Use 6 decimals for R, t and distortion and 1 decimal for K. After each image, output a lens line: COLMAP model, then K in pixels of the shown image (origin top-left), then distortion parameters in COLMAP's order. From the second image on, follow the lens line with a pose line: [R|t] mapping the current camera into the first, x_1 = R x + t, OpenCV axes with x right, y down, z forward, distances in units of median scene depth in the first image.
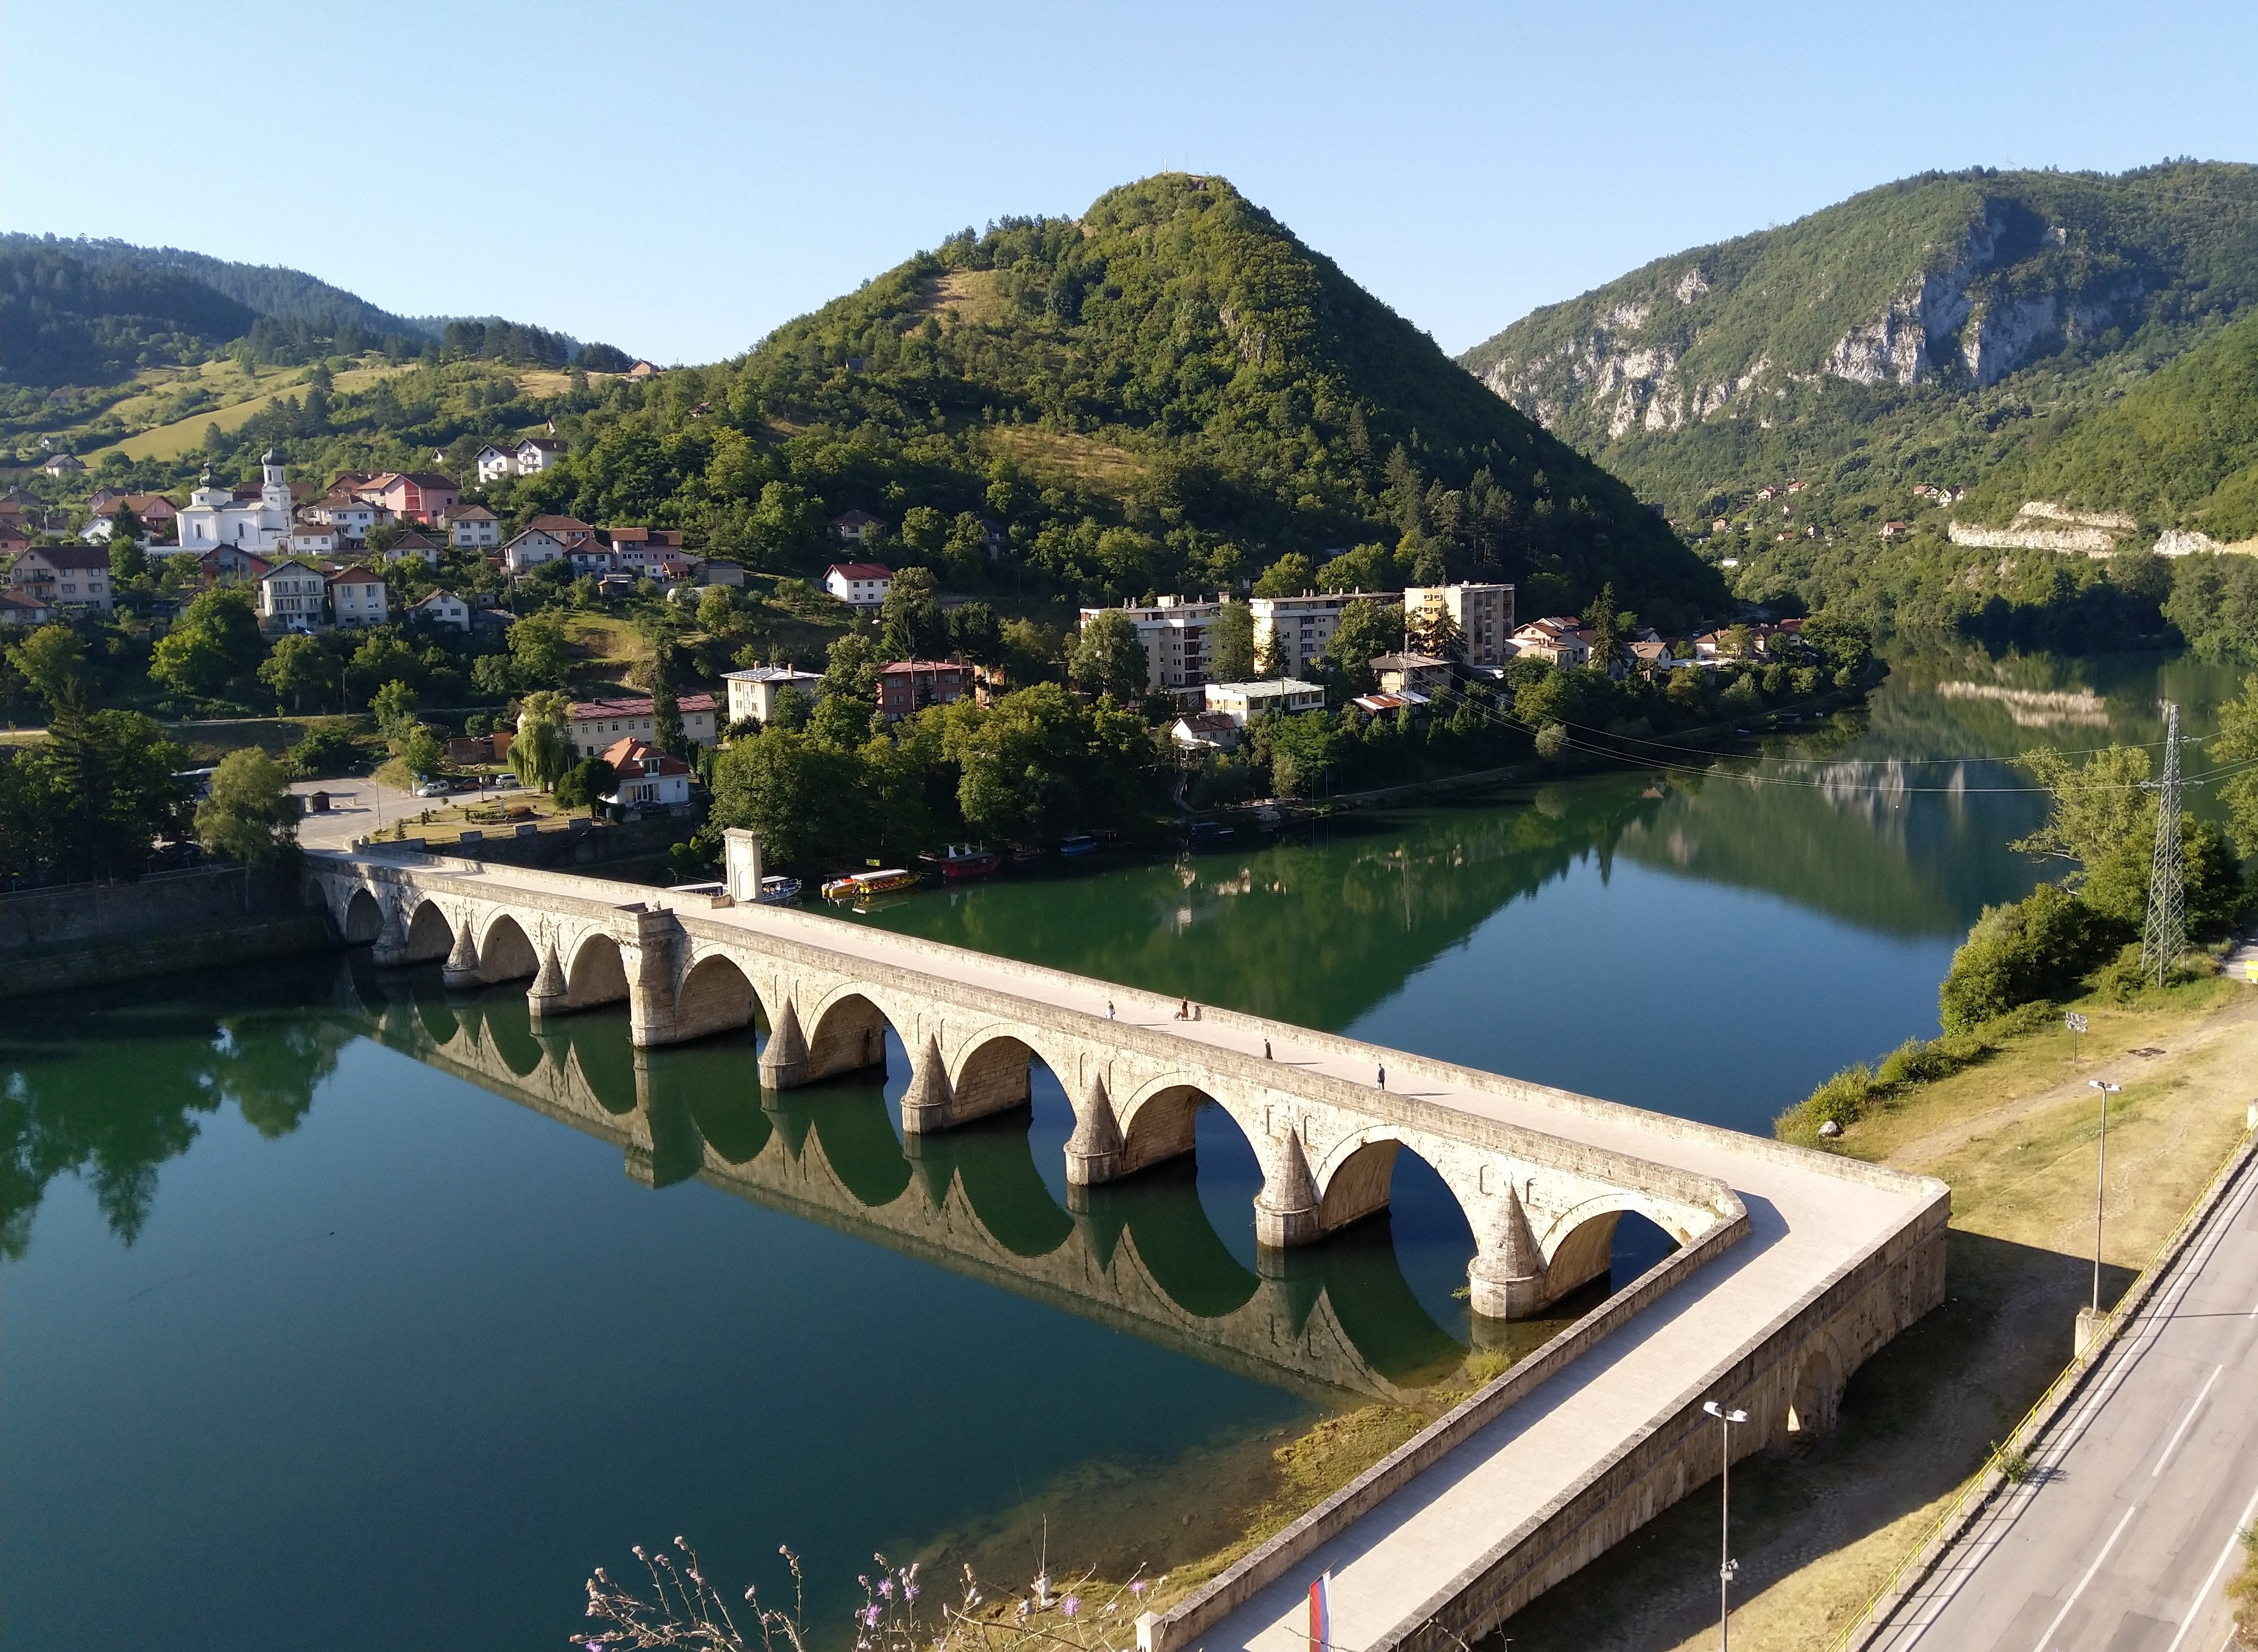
lens RADIAL K [[1763.2, 0, 1193.0], [0, 1763.2, 840.2], [0, 0, 1]] dist [0.082131, -0.114686]
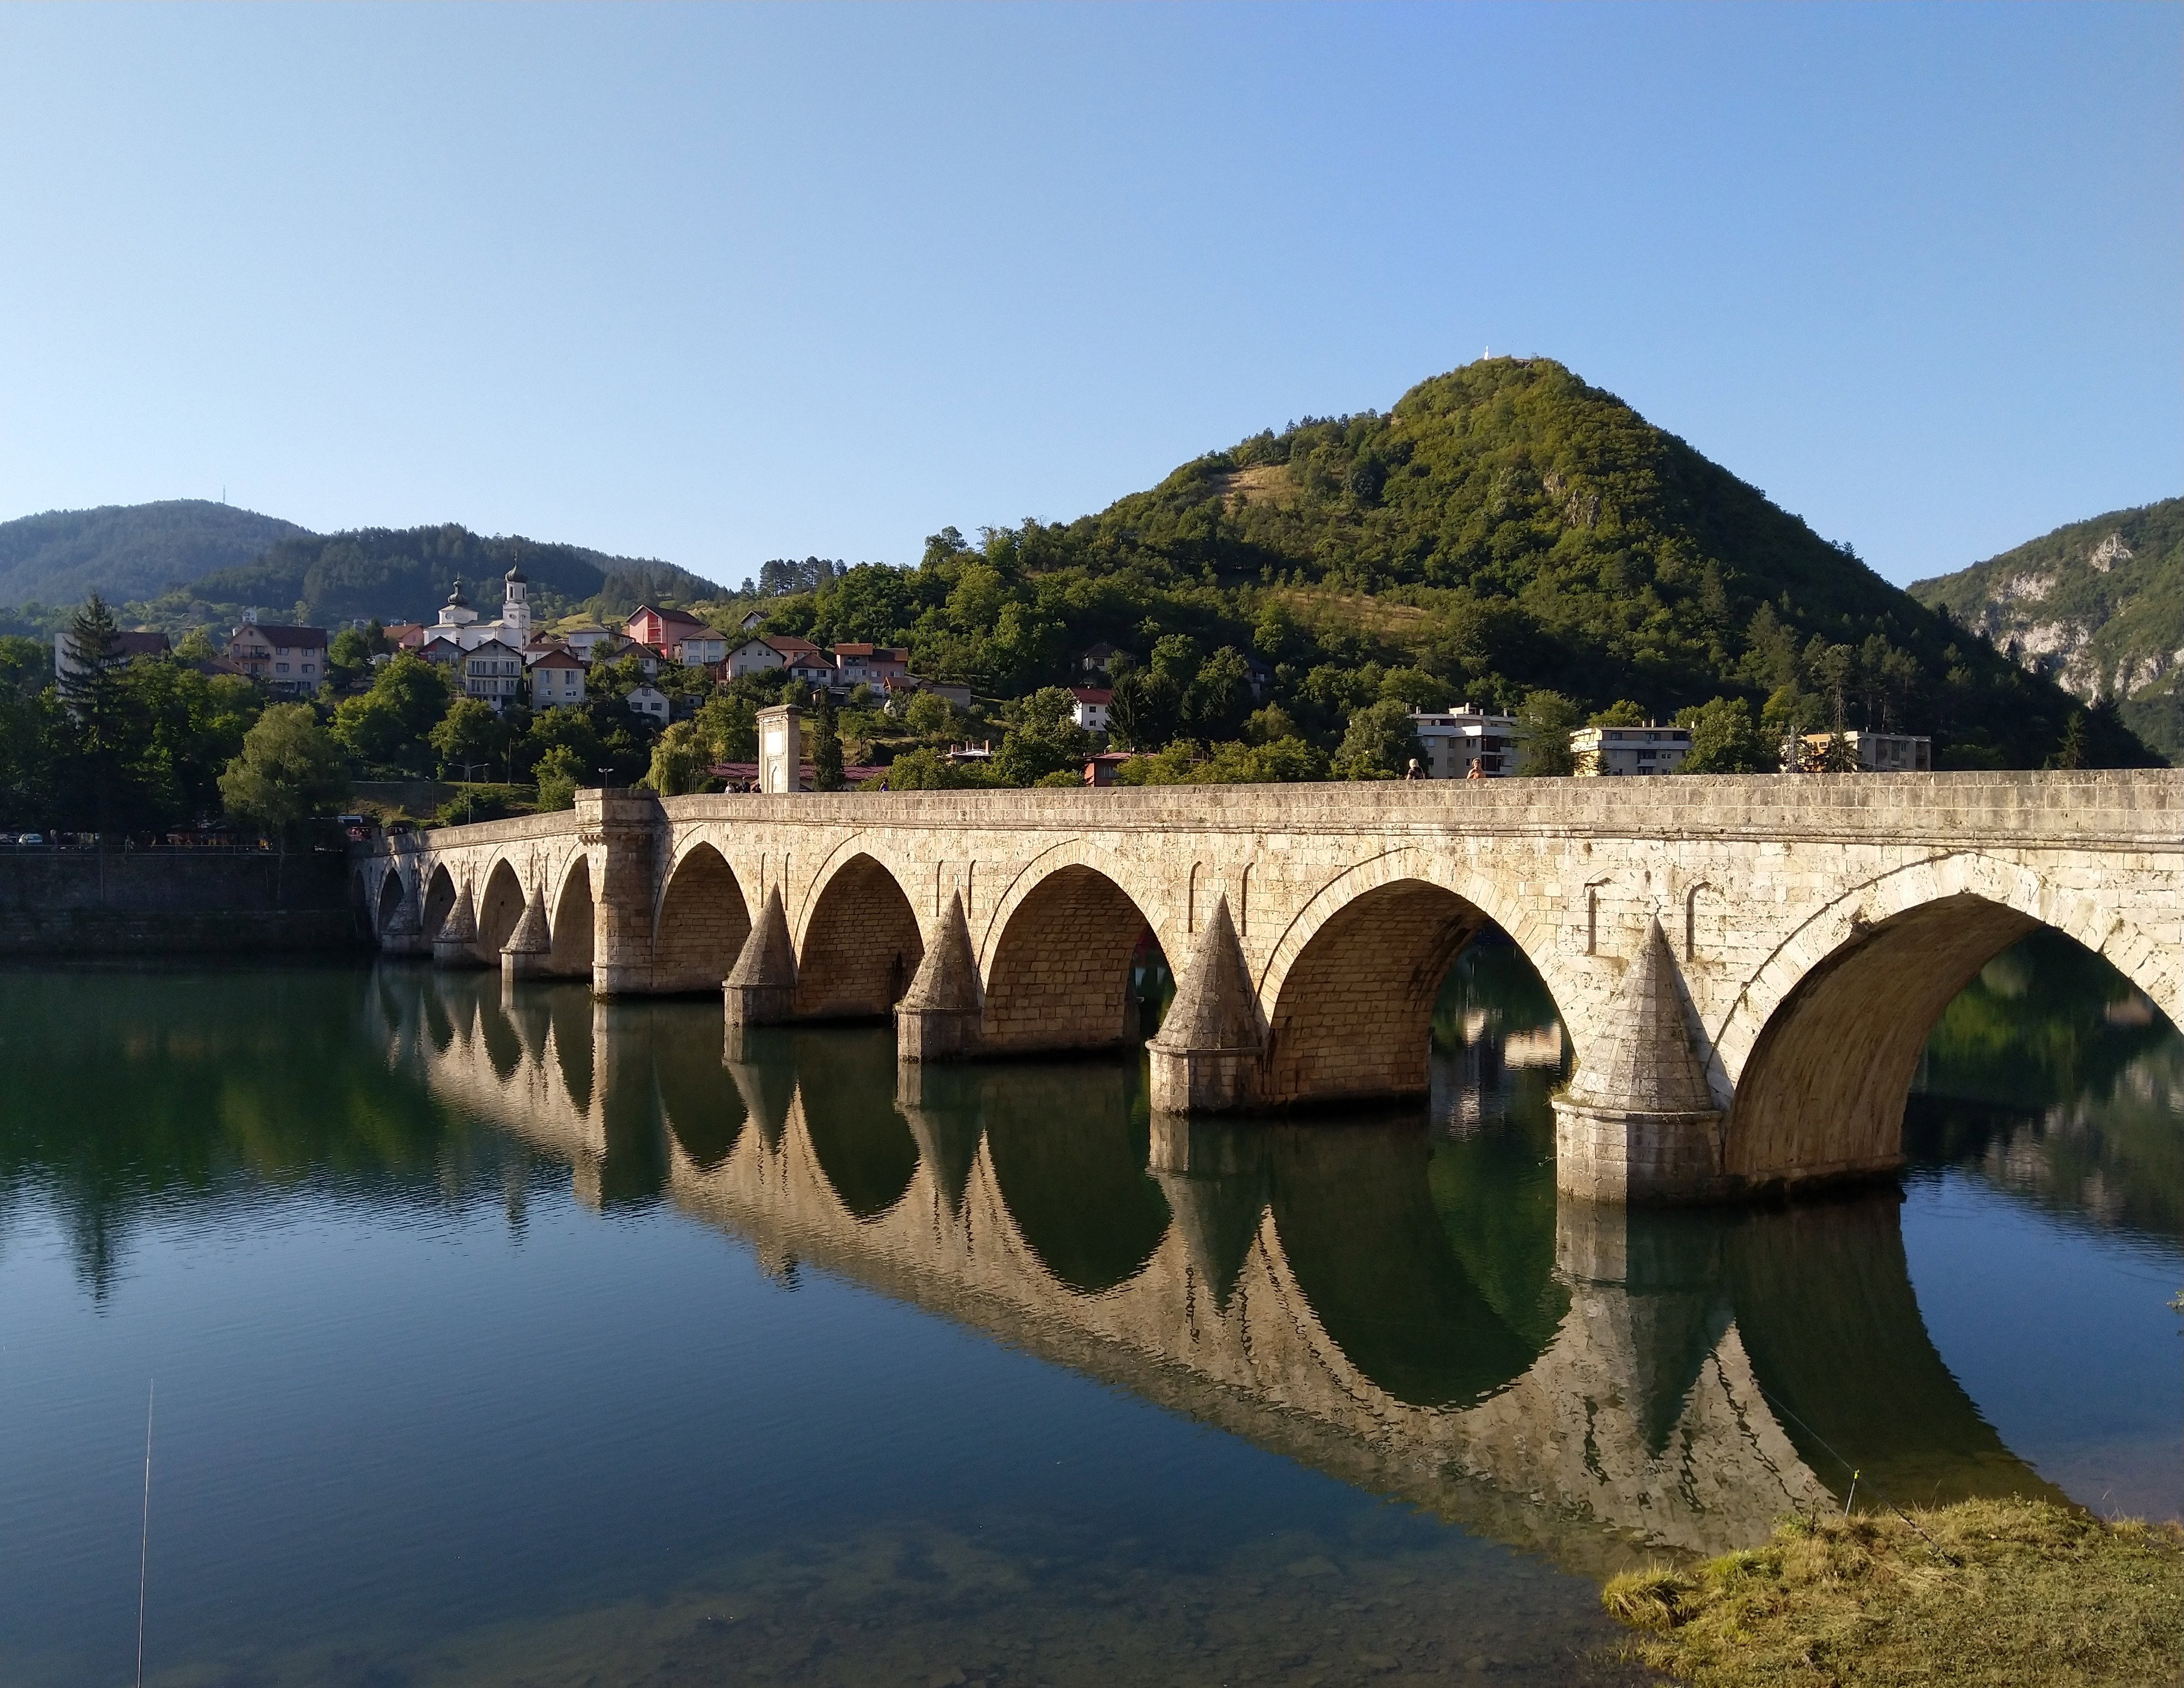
lens RADIAL K [[1776.2, 0, 984.5], [0, 1776.2, 890.4], [0, 0, 1]] dist [0.109349, -0.175277]
pose [[0.959815, 0.033114, -0.278674, 0.006748], [-0.072371, 0.988633, -0.131786, 0.065392], [0.271142, 0.146658, 0.951301, 0.165351]]
